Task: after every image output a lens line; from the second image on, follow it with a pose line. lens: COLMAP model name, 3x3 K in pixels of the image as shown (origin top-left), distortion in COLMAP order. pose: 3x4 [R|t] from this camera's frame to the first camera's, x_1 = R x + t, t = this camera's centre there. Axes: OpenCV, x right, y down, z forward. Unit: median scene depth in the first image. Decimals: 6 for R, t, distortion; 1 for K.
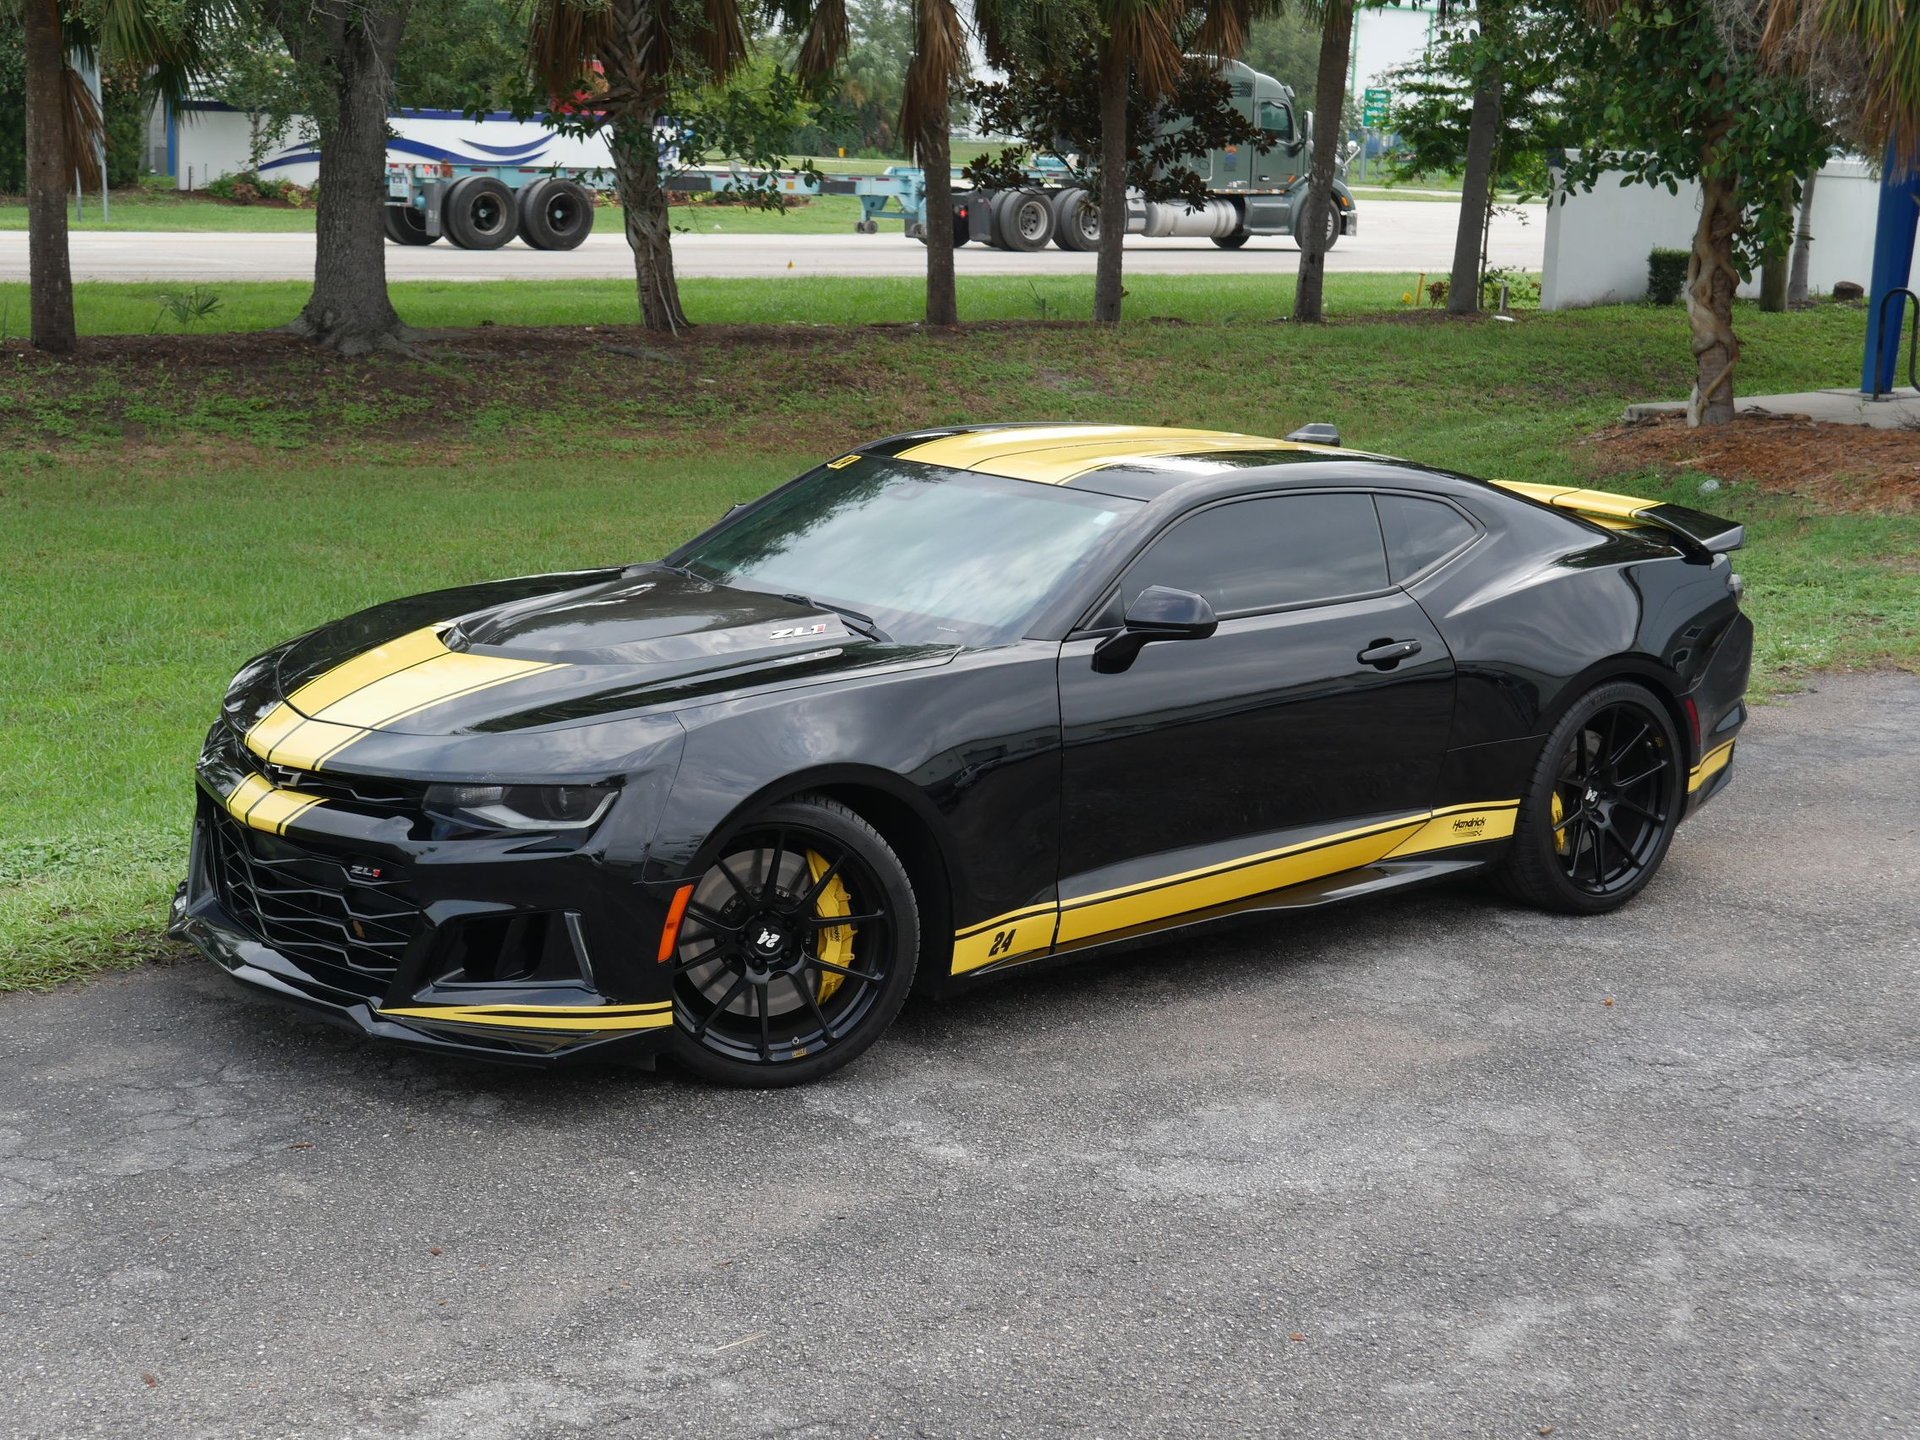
lens RADIAL K [[3098.0, 0, 960.0], [0, 3098.0, 720.0], [0, 0, 1]] dist [-0.001050, 0.034480]
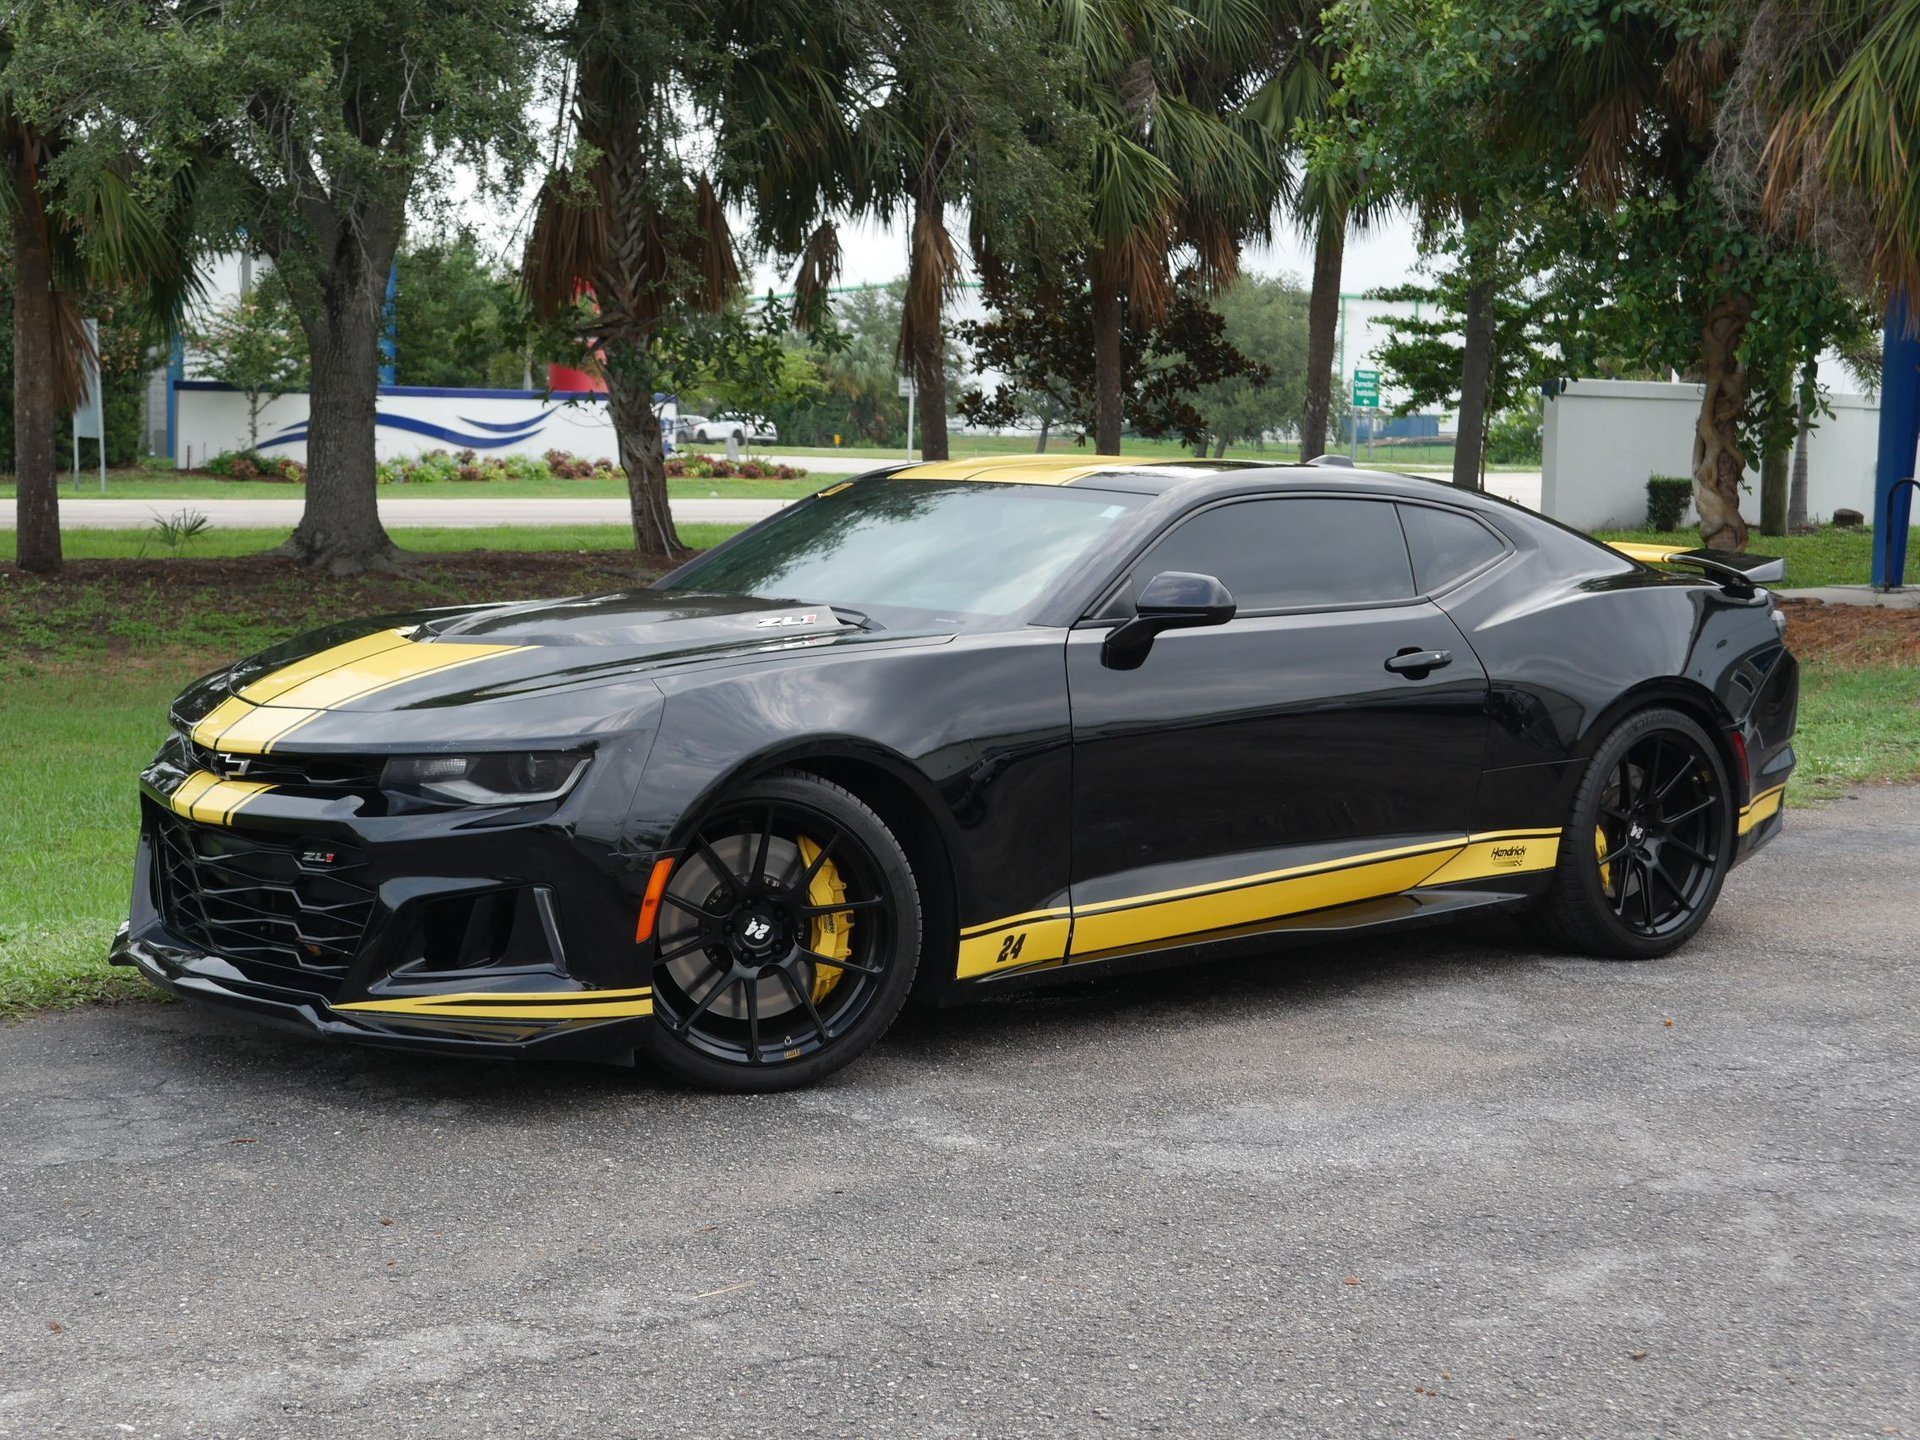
lens RADIAL K [[3098.0, 0, 960.0], [0, 3098.0, 720.0], [0, 0, 1]] dist [-0.001050, 0.034480]
pose [[0.999865, -0.016427, 0.000197, -0.000775], [0.016369, 0.995209, -0.096395, 0.091459], [0.001388, 0.096385, 0.995343, 0.073815]]
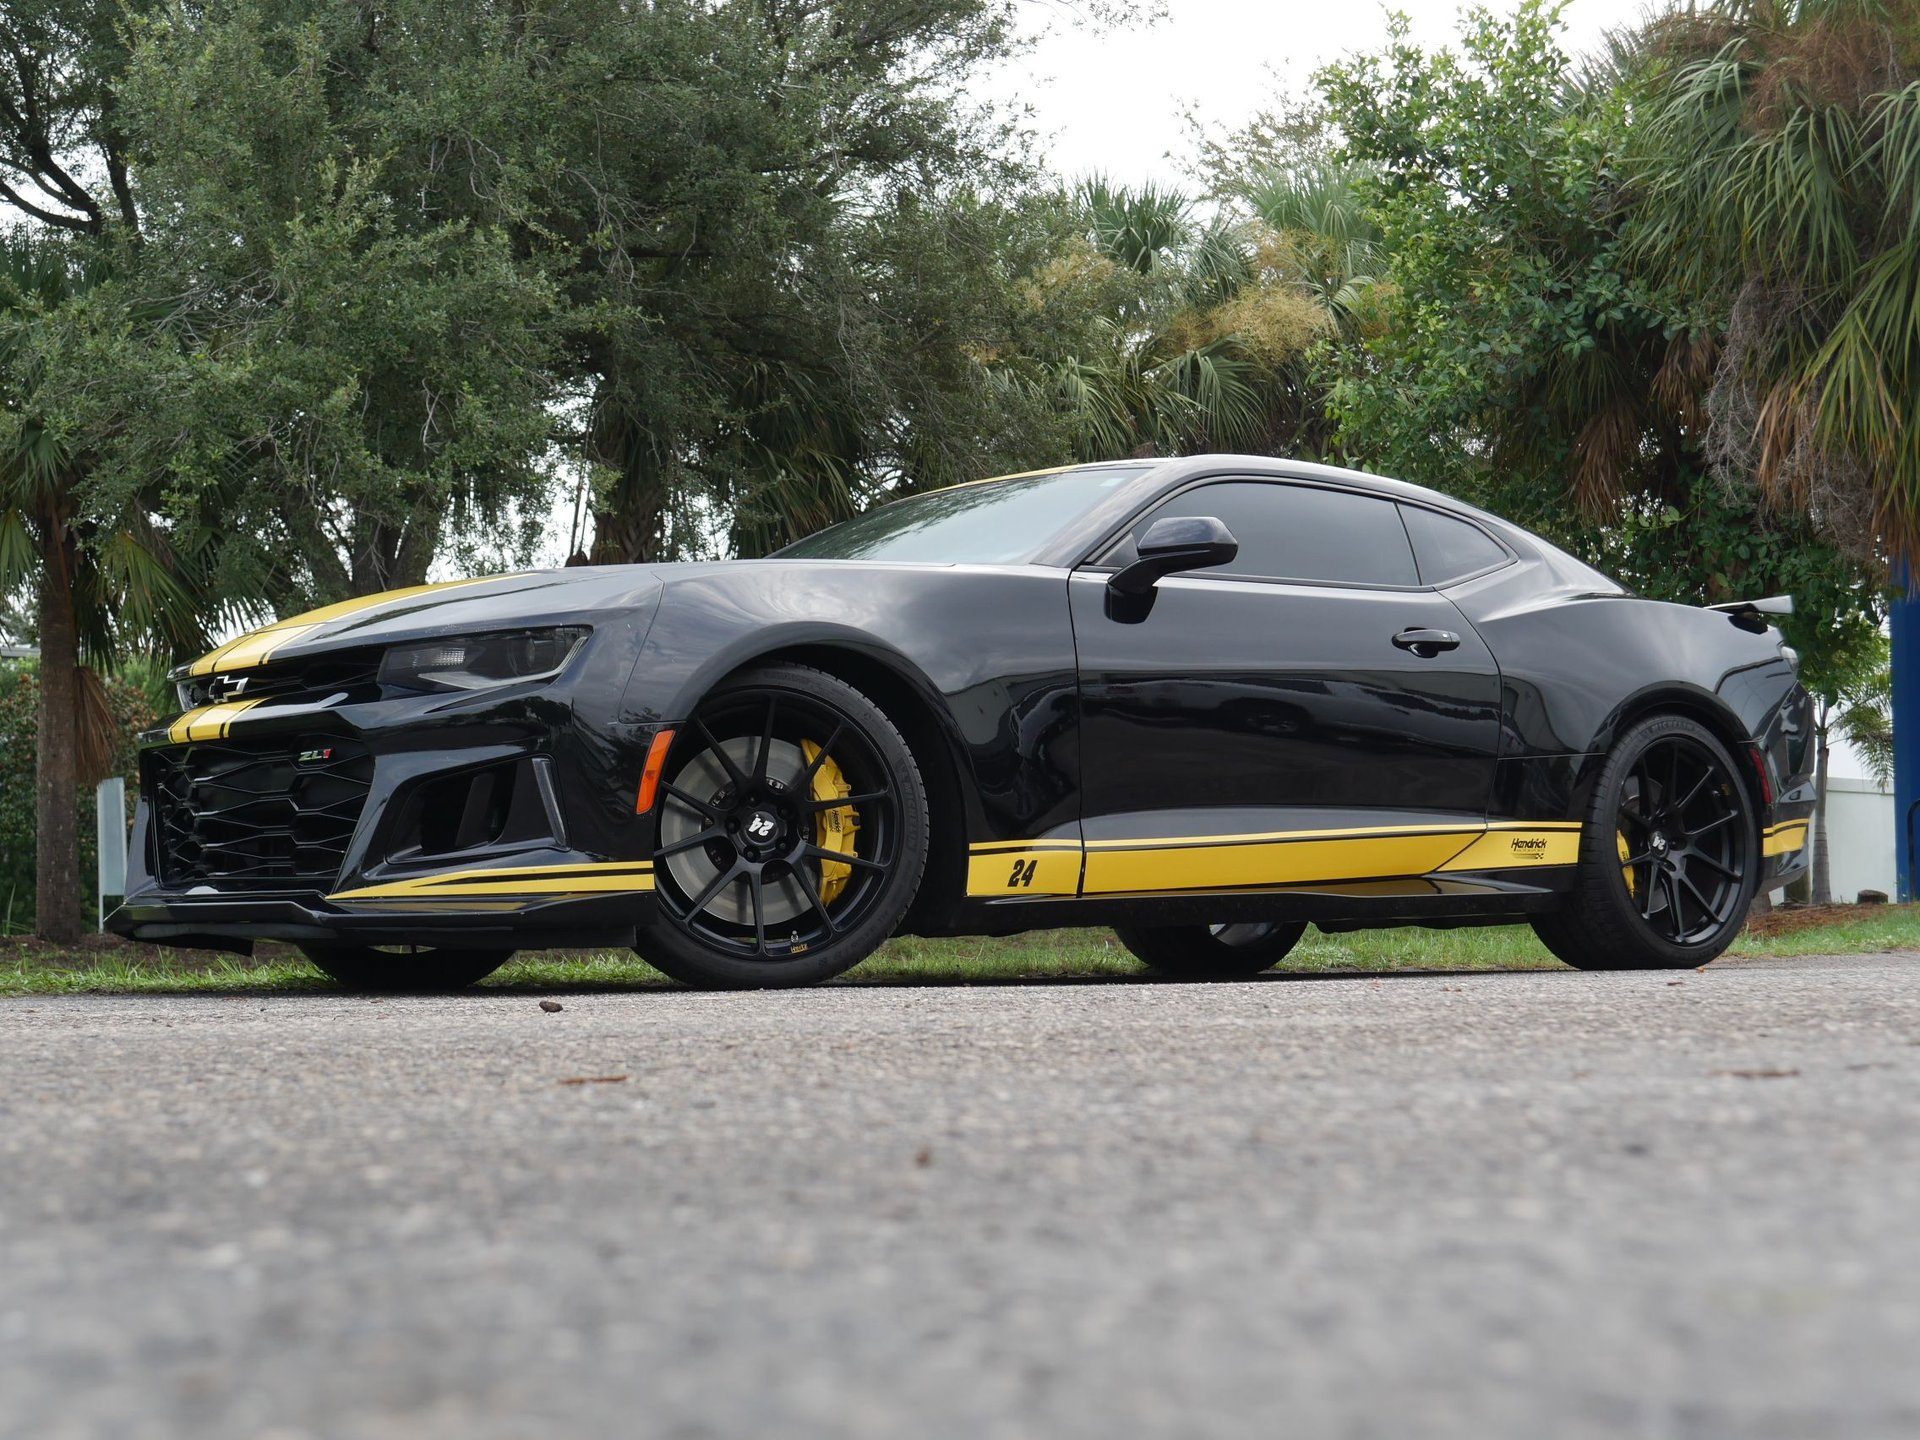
lens RADIAL K [[3090.1, 0, 946.7], [0, 3090.1, 752.4], [0, 0, 1]] dist [0.005542, 0.224687]
pose [[0.998988, -0.044359, -0.007421, -0.000181], [0.041146, 0.968029, -0.247441, 0.255722], [0.018160, 0.246885, 0.968875, 0.114514]]
